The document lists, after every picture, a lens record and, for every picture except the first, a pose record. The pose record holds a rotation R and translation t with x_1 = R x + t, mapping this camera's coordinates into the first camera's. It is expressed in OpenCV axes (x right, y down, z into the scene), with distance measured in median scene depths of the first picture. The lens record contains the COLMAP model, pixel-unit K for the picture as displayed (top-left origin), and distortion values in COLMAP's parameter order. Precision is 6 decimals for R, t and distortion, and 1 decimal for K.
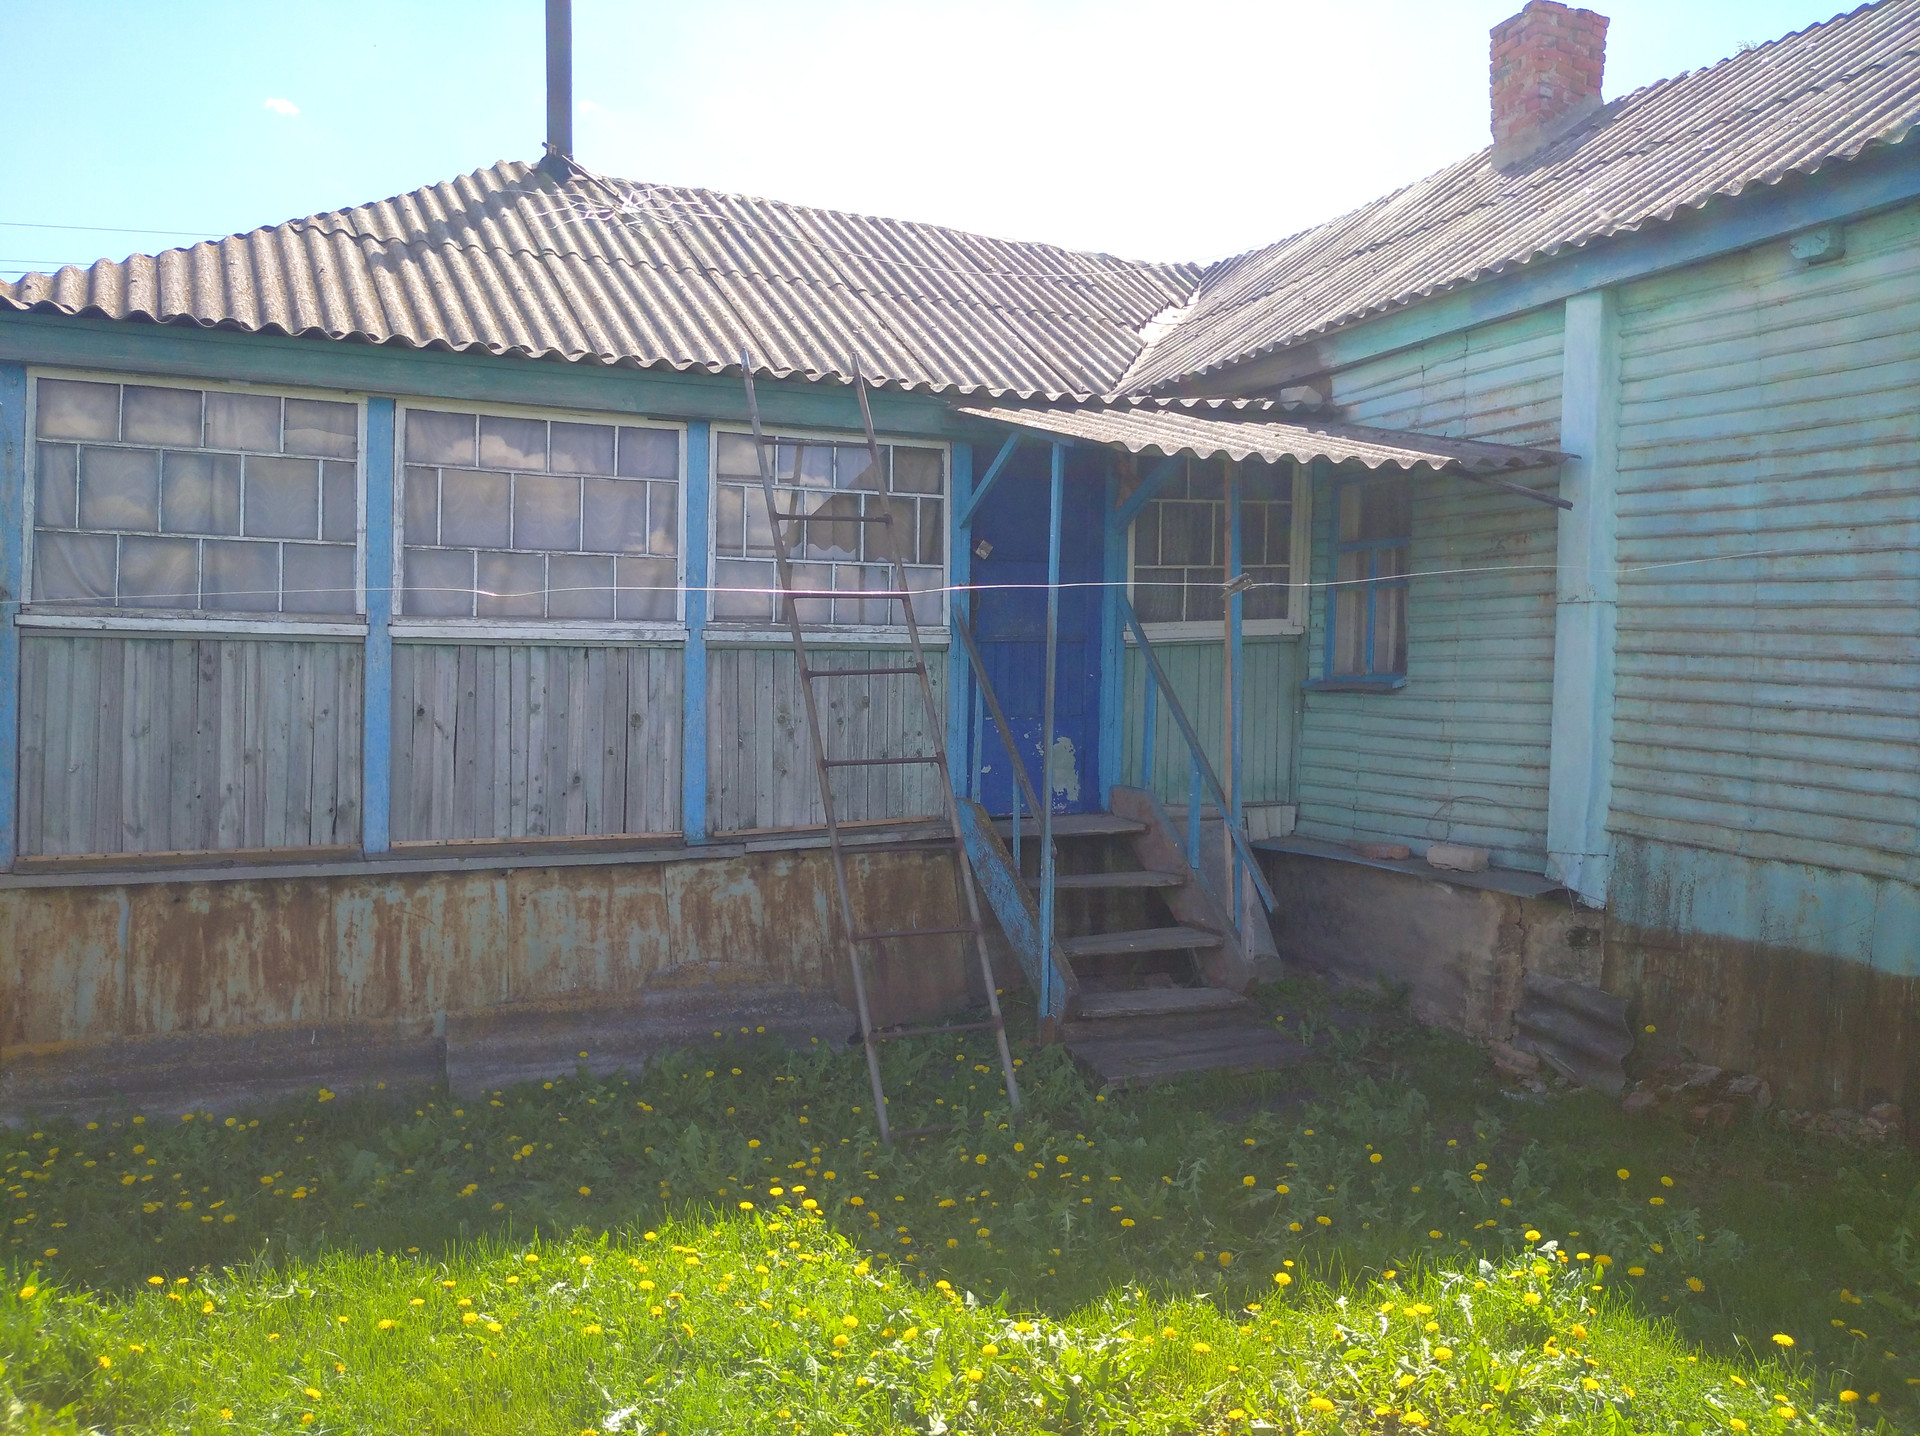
lens RADIAL K [[1579.0, 0, 961.3], [0, 1579.0, 722.6], [0, 0, 1]] dist [0.070090, -0.115368]
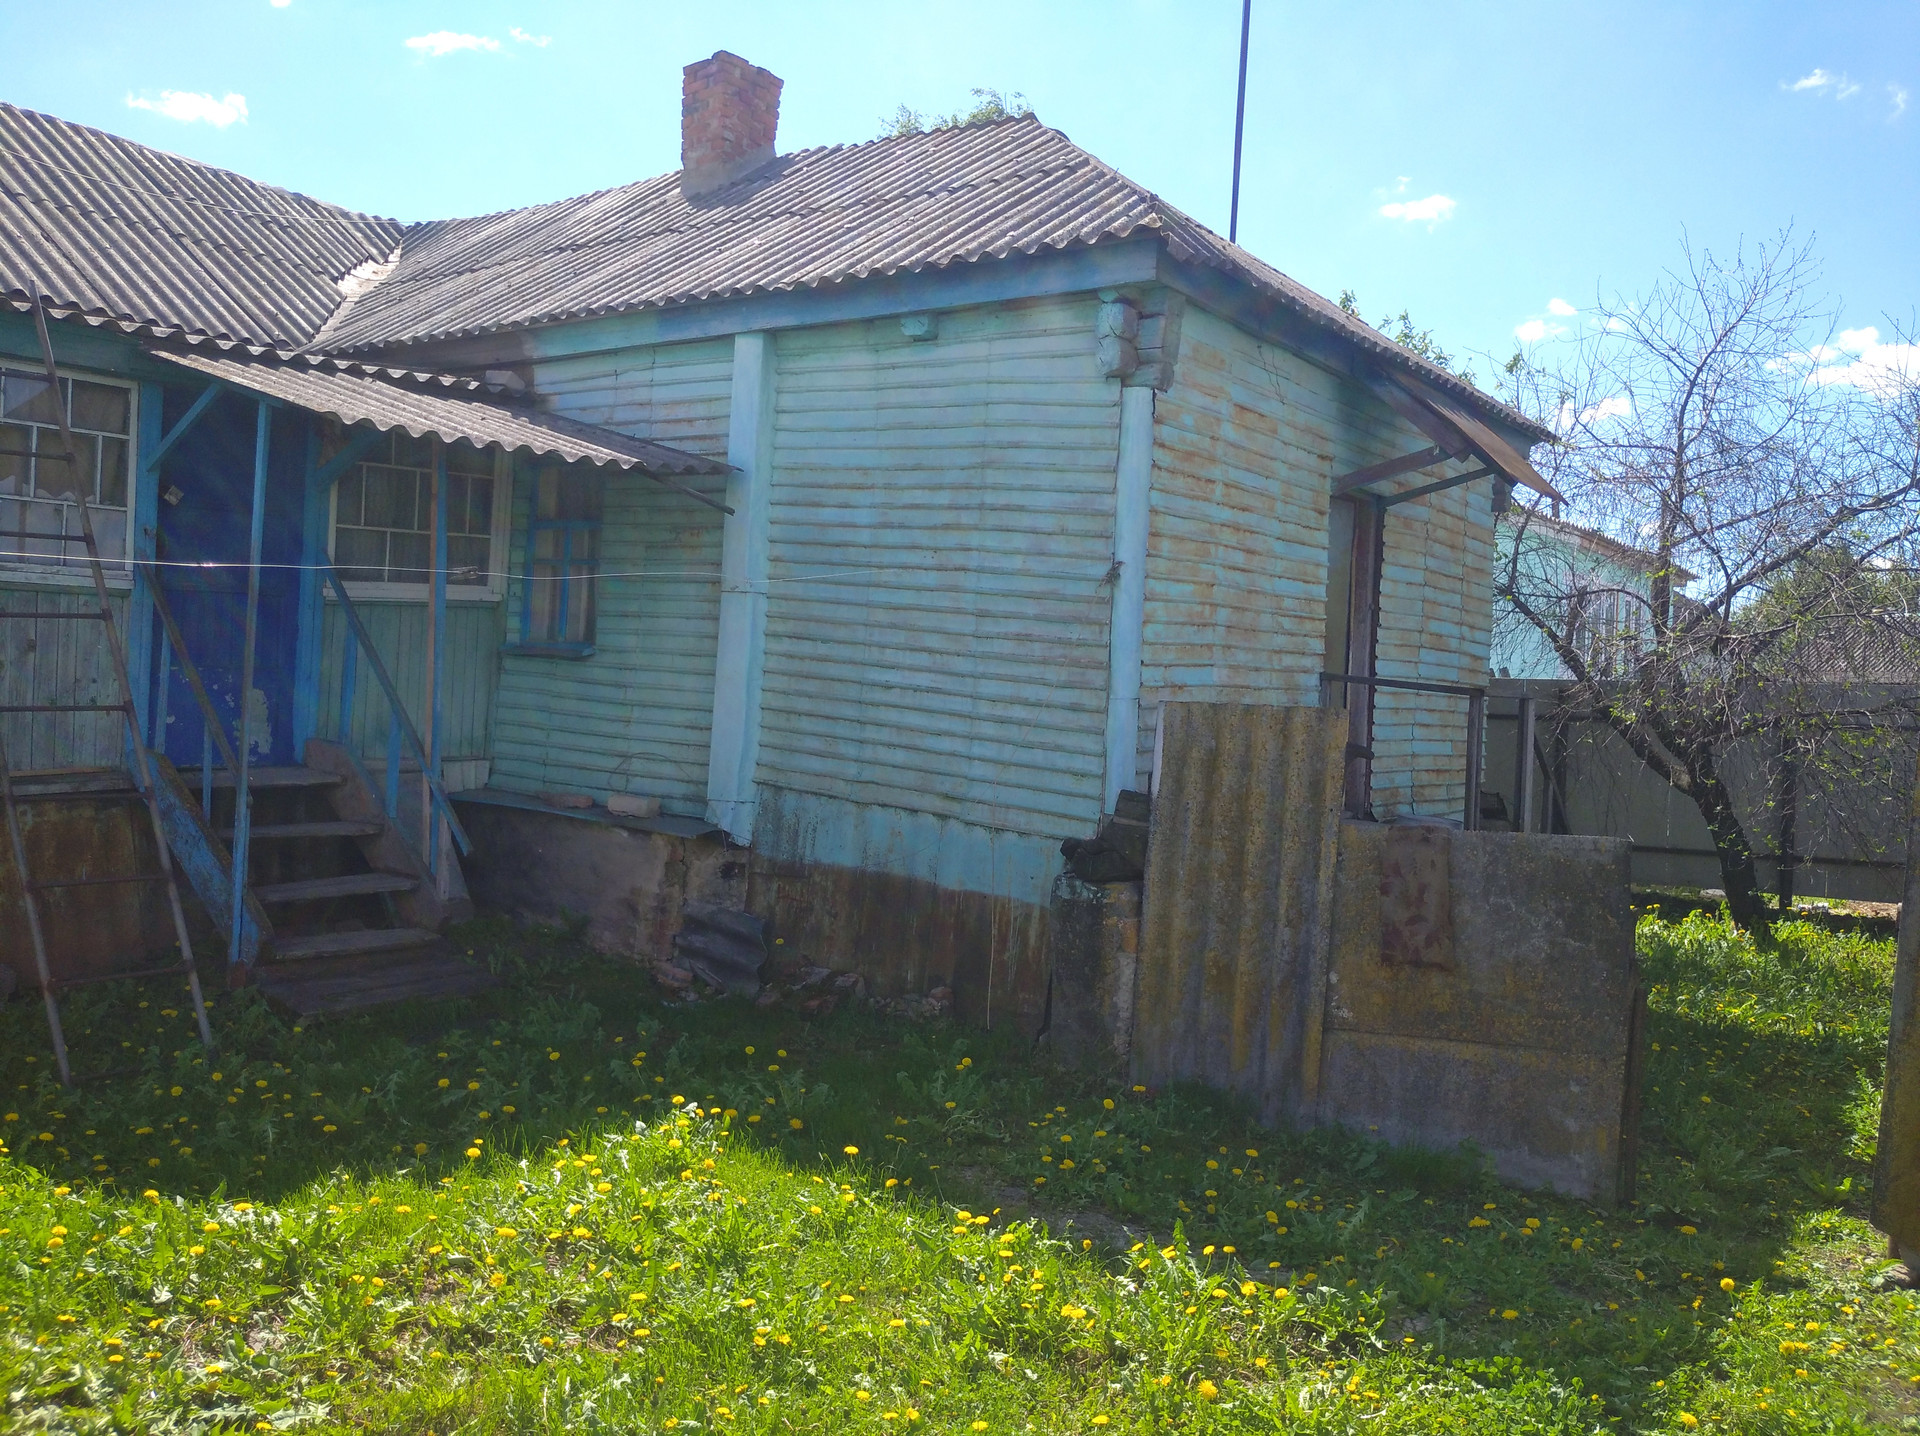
lens RADIAL K [[1579.0, 0, 961.3], [0, 1579.0, 722.6], [0, 0, 1]] dist [0.070090, -0.115368]
pose [[0.876046, 0.023260, 0.481667, -0.036384], [-0.035067, 0.999264, 0.015525, -0.001454], [-0.480952, -0.030491, 0.876217, -0.126992]]
